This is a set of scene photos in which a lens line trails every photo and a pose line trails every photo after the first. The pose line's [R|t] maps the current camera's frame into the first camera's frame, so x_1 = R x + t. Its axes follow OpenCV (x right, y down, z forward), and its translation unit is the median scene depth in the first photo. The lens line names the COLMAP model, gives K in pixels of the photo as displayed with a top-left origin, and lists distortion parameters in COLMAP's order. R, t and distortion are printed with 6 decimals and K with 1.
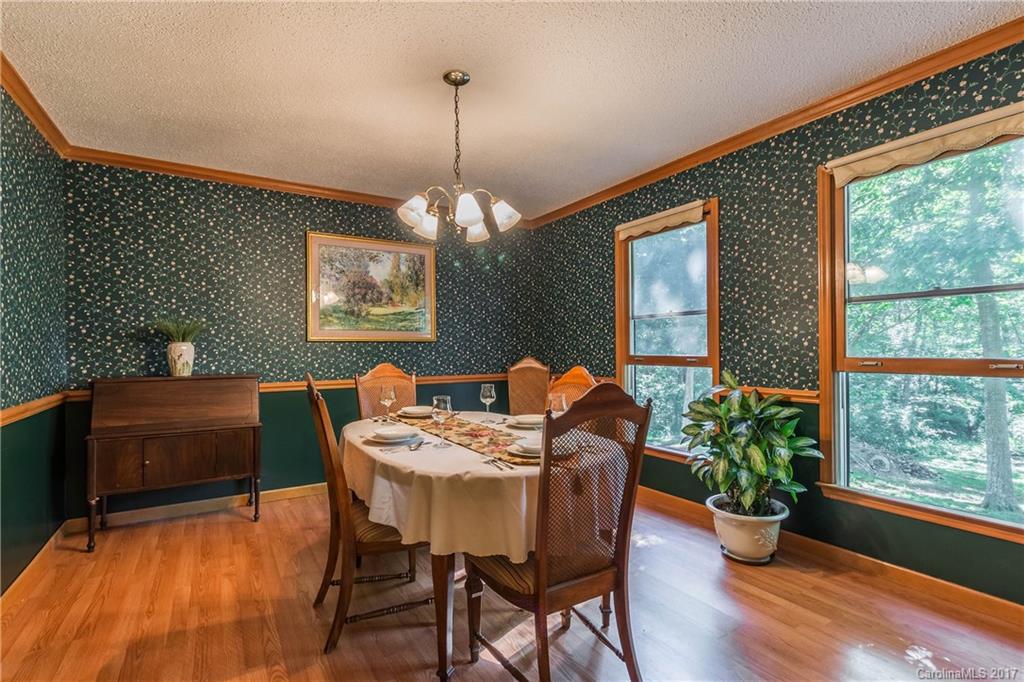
lens RADIAL K [[488.2, 0, 506.9], [0, 488.2, 343.7], [0, 0, 1]] dist [0.008904, 0.000597]
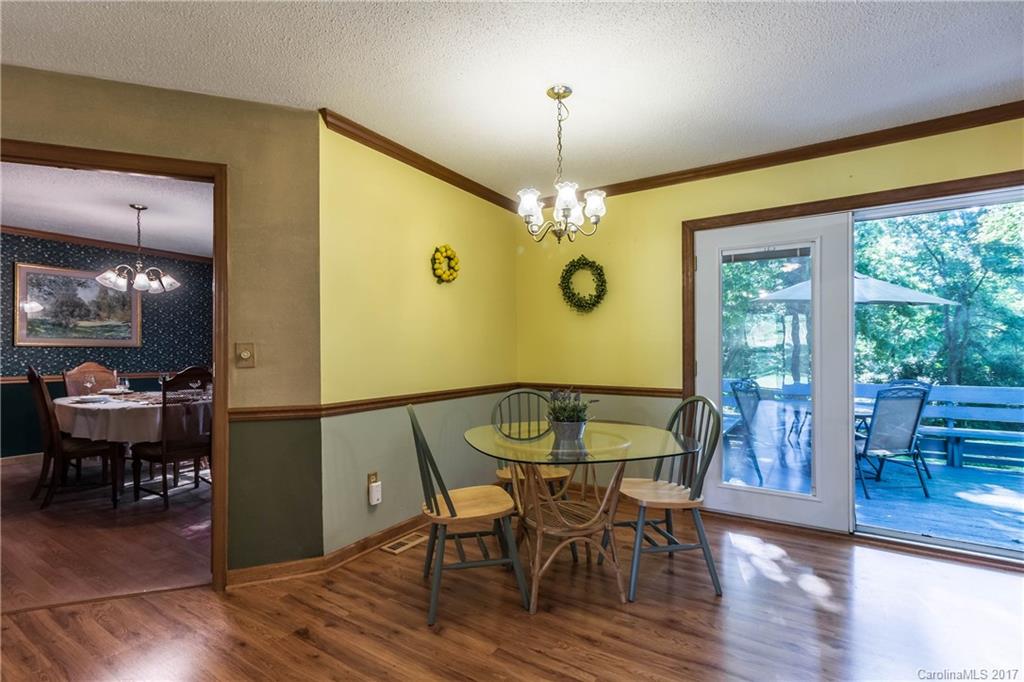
lens RADIAL K [[488.2, 0, 519.0], [0, 488.2, 347.4], [0, 0, 1]] dist [0.008904, 0.000597]
pose [[0.899294, 0.011781, 0.437187, 0.216579], [-0.011474, 0.999929, -0.003343, -0.012417], [-0.437195, -0.002010, 0.899365, -0.733157]]
